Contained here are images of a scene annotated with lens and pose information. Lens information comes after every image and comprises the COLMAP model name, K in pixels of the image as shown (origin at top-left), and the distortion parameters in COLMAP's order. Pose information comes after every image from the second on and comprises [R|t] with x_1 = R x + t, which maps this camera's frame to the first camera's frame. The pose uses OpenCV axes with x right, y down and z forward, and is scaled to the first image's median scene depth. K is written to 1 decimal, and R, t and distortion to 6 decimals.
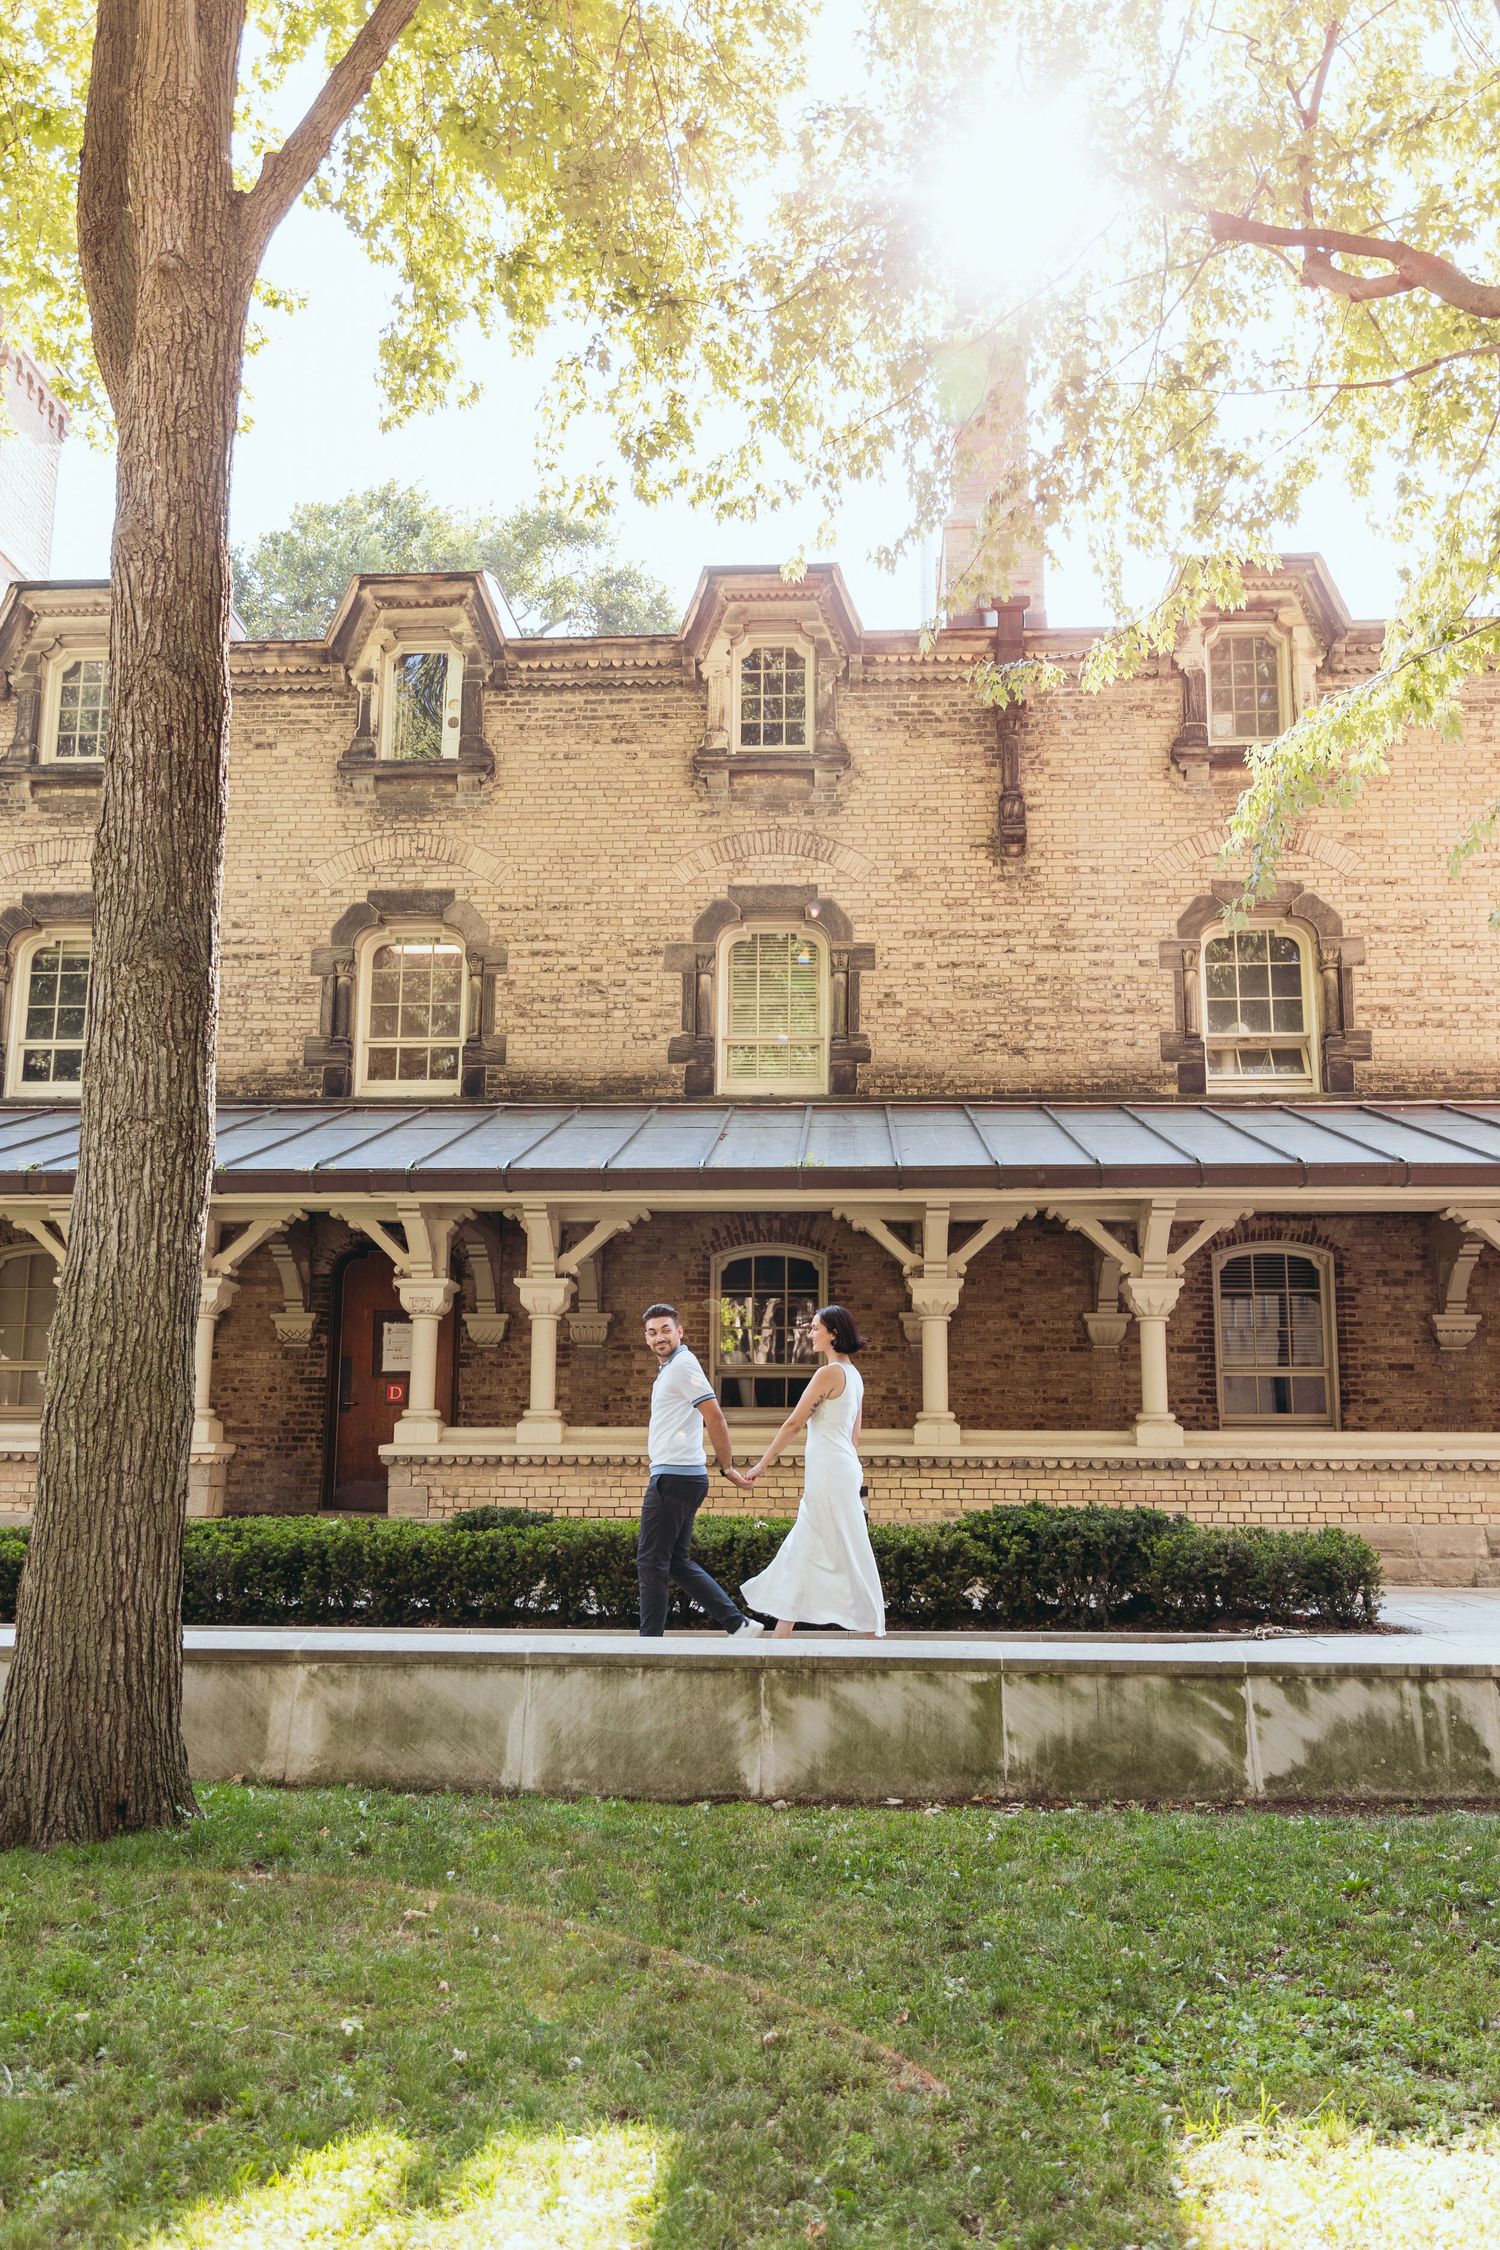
lens RADIAL K [[1741.7, 0, 768.5], [0, 1741.7, 1195.8], [0, 0, 1]] dist [0.002301, -0.000653]
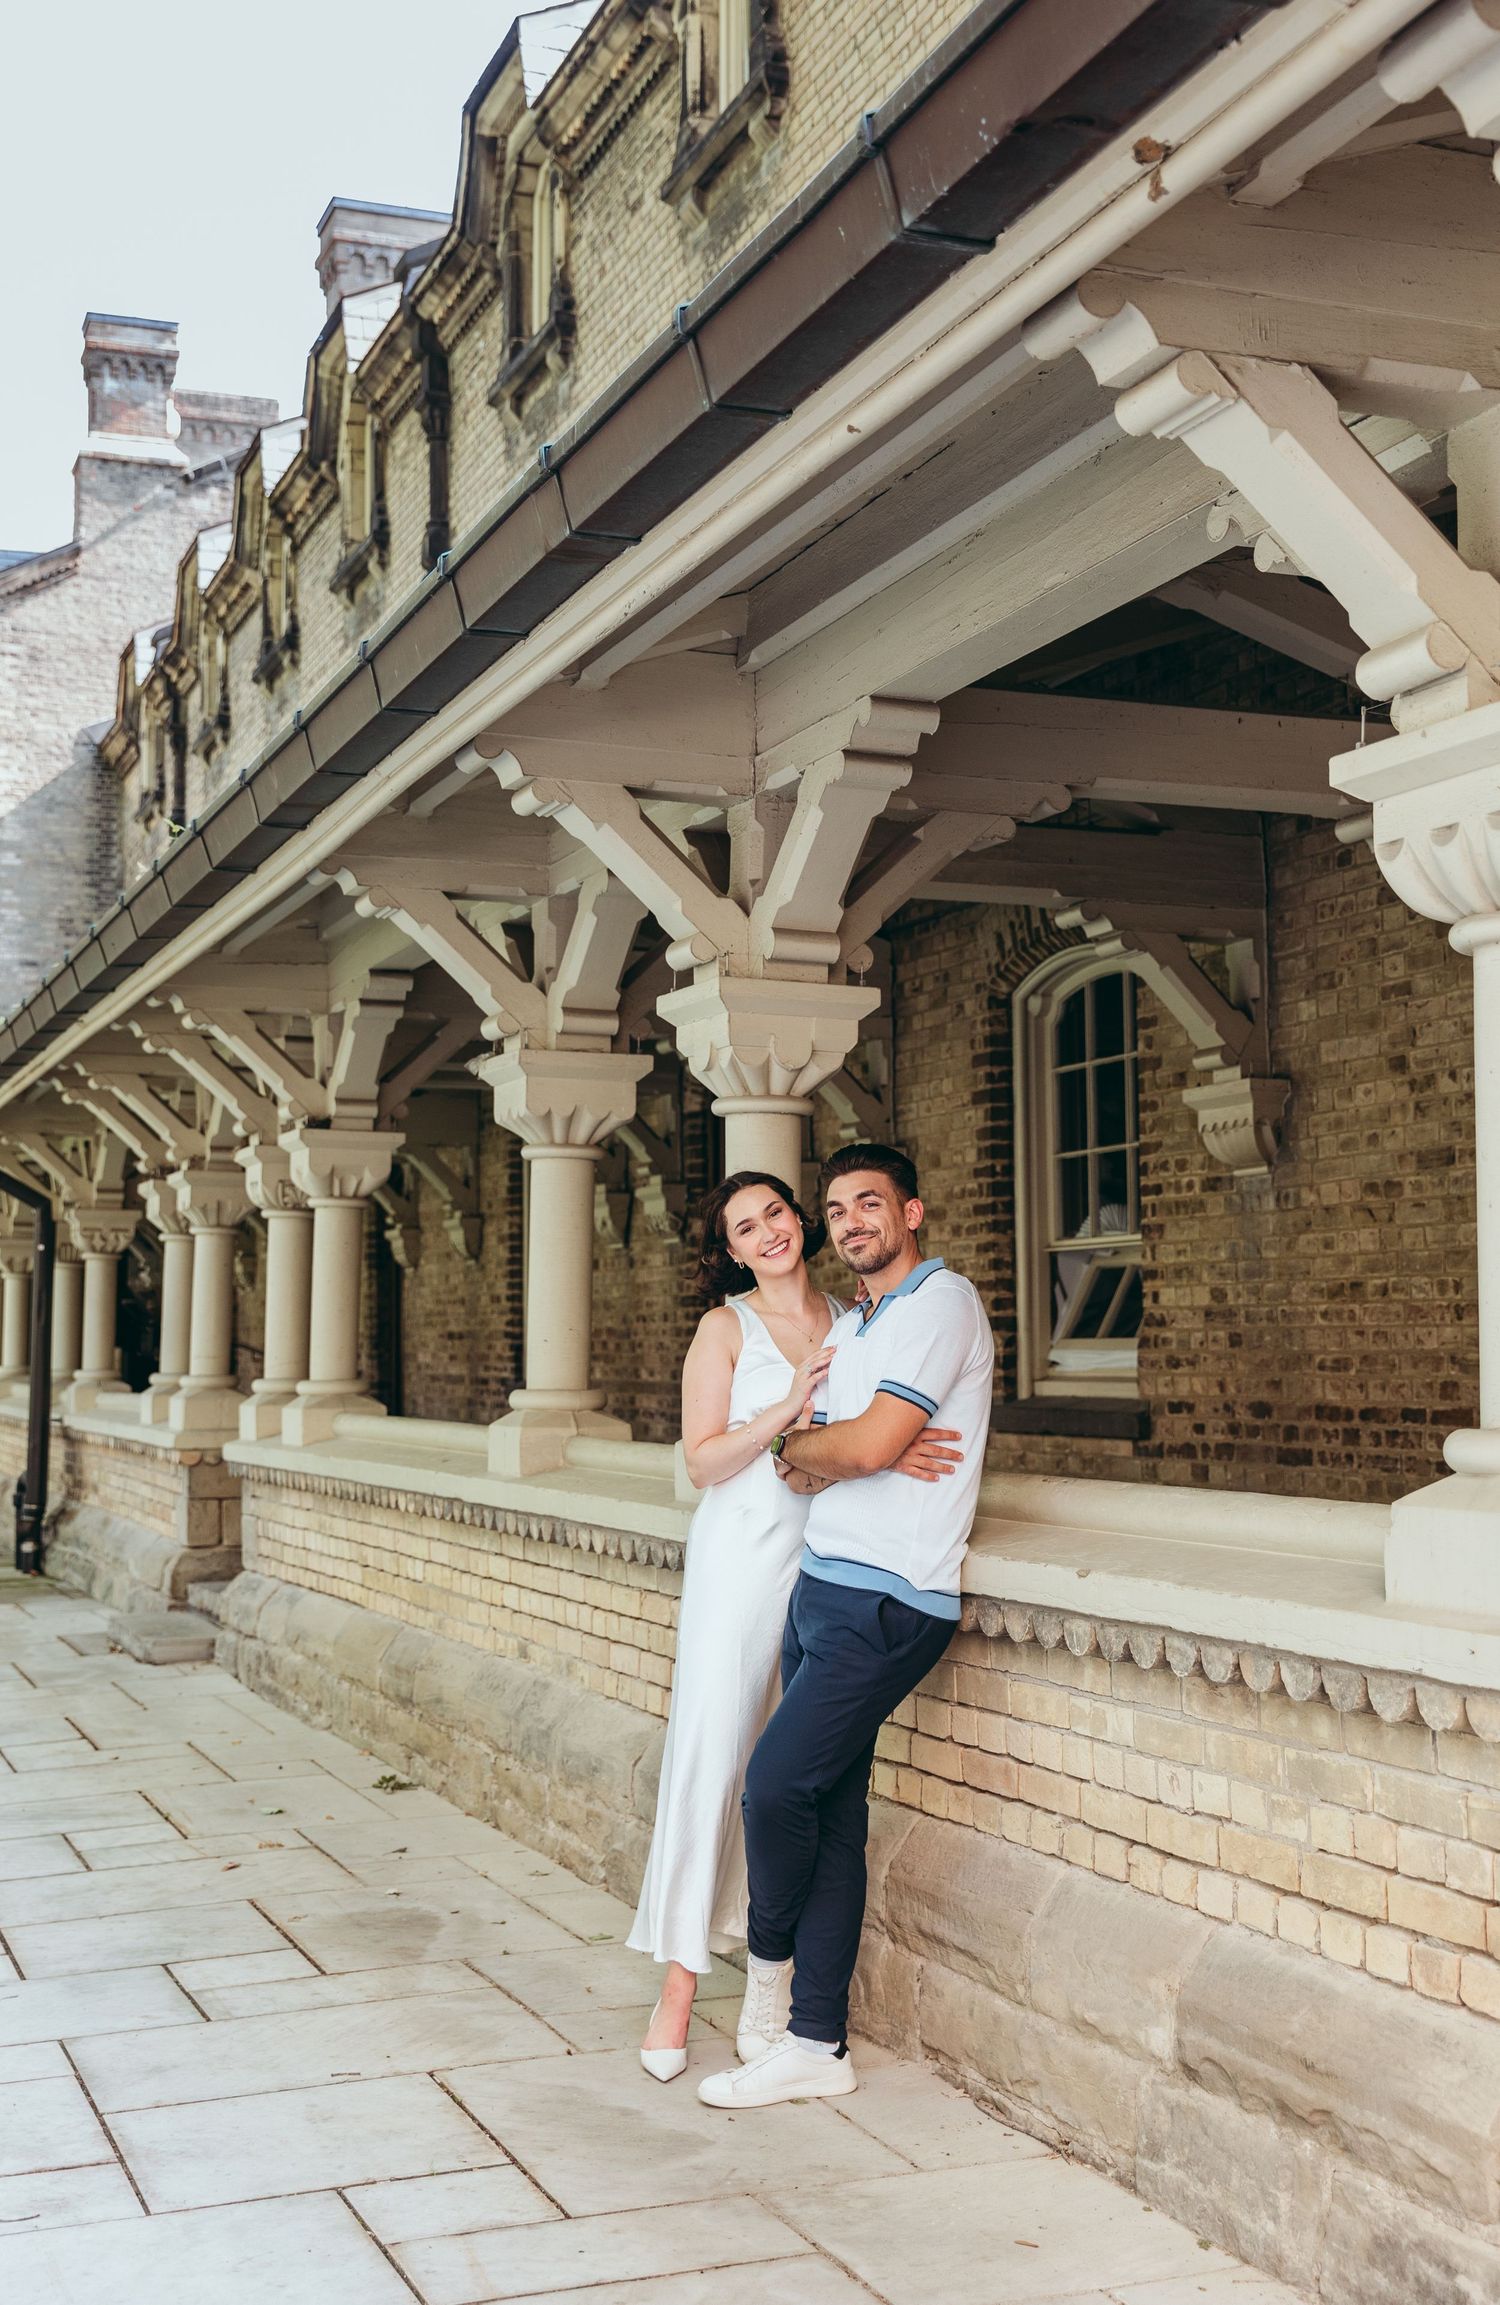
lens RADIAL K [[2752.7, 0, 736.4], [0, 2752.7, 1141.8], [0, 0, 1]] dist [0.011833, 0.000000]
pose [[0.405064, -0.077697, -0.910981, 0.569308], [0.160381, 0.986971, -0.012866, 0.069119], [0.900112, -0.140893, 0.412248, 0.654055]]
